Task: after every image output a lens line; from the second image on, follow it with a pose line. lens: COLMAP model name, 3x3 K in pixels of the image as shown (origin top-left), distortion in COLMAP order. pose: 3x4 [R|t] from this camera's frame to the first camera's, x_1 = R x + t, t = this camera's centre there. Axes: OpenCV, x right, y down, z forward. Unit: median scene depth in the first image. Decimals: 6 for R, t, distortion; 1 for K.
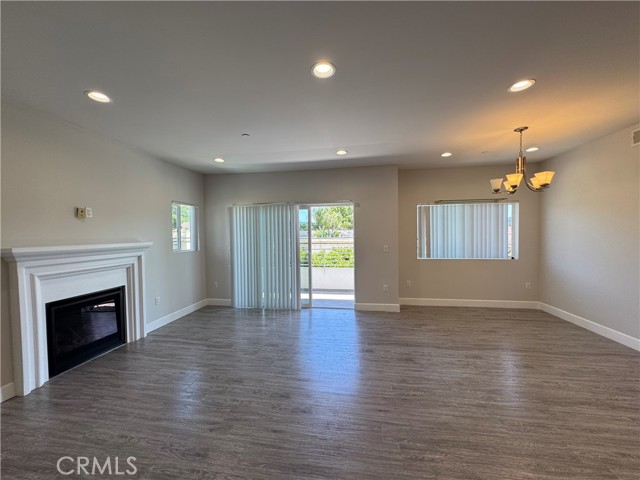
lens RADIAL K [[255.7, 0, 319.9], [0, 255.7, 239.8], [0, 0, 1]] dist [-0.005257, 0.001244]
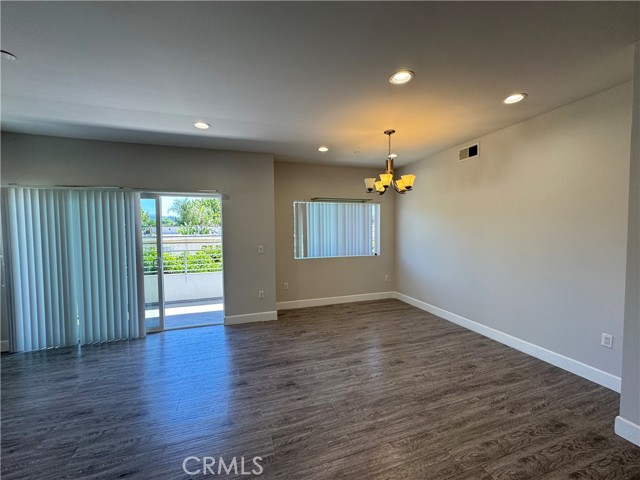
lens RADIAL K [[255.7, 0, 320.0], [0, 255.7, 240.0], [0, 0, 1]] dist [-0.005257, 0.001244]
pose [[0.887139, -0.014807, 0.461265, 0.044026], [0.008721, 0.999845, 0.015322, -0.011327], [-0.461420, -0.009569, 0.887130, 0.169523]]
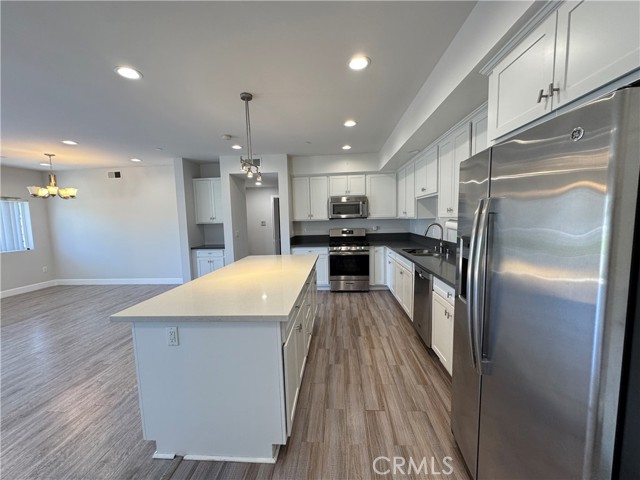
lens RADIAL K [[255.7, 0, 320.2], [0, 255.7, 239.8], [0, 0, 1]] dist [-0.005257, 0.001244]
pose [[-0.087504, -0.072552, 0.993519, -0.672133], [0.052368, 0.995630, 0.077318, 0.012291], [-0.994787, 0.058794, -0.083322, -0.312640]]
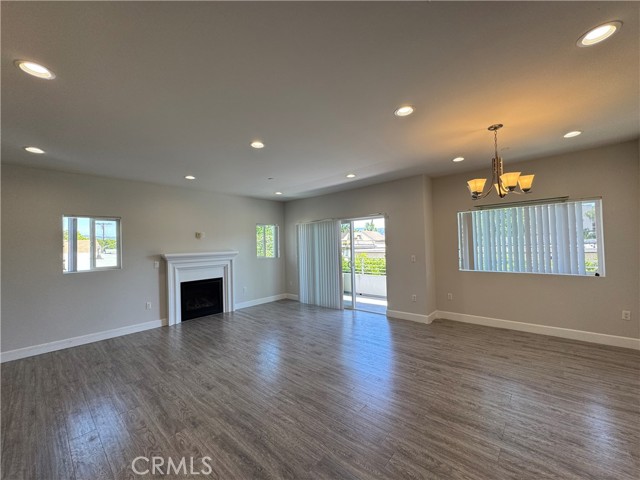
lens RADIAL K [[255.7, 0, 319.5], [0, 255.7, 239.6], [0, 0, 1]] dist [-0.005257, 0.001244]
pose [[0.843339, -0.021404, -0.536956, 0.610872], [0.002017, 0.999326, -0.036667, -0.004955], [0.537379, 0.029839, 0.842813, -0.066905]]
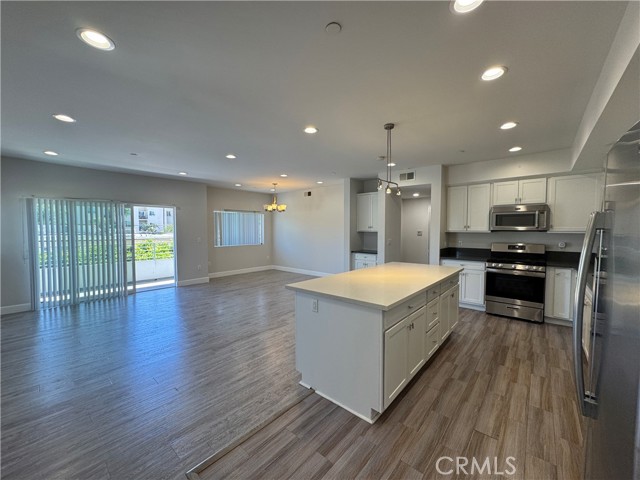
lens RADIAL K [[255.7, 0, 319.3], [0, 255.7, 240.0], [0, 0, 1]] dist [-0.005257, 0.001244]
pose [[0.529173, -0.024356, 0.848164, -0.765623], [0.013571, 0.999703, 0.020241, 0.016582], [-0.848405, 0.000799, 0.529346, -0.435045]]
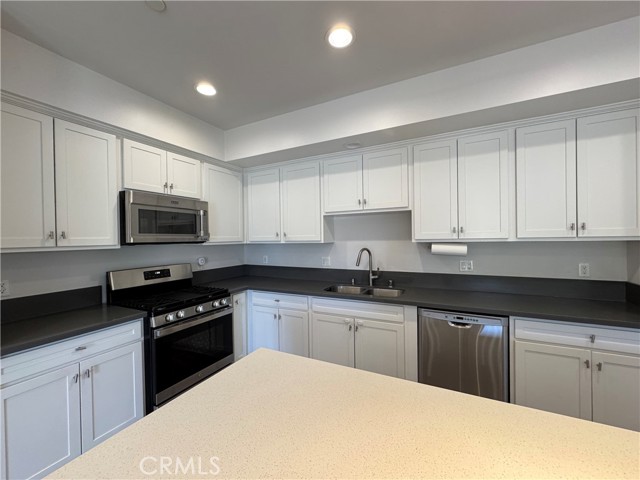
lens RADIAL K [[255.7, 0, 321.3], [0, 255.7, 238.2], [0, 0, 1]] dist [-0.005257, 0.001244]
pose [[-0.951795, 0.027715, 0.305482, 0.148074], [0.036000, 0.999120, 0.021518, -0.000673], [-0.304616, 0.031478, -0.951955, -0.097724]]
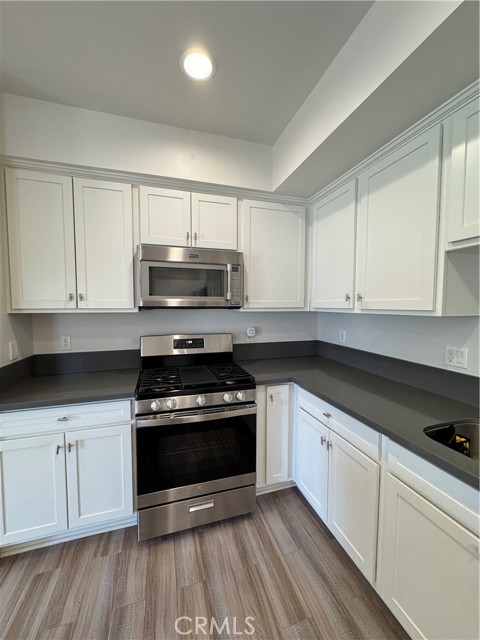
lens RADIAL K [[255.7, 0, 240.9], [0, 255.7, 319.2], [0, 0, 1]] dist [-0.005257, 0.001244]
pose [[-0.440858, -0.037494, 0.896794, 0.194917], [0.026638, 0.998141, 0.054826, 0.008716], [-0.897182, 0.048059, -0.439039, -0.445778]]
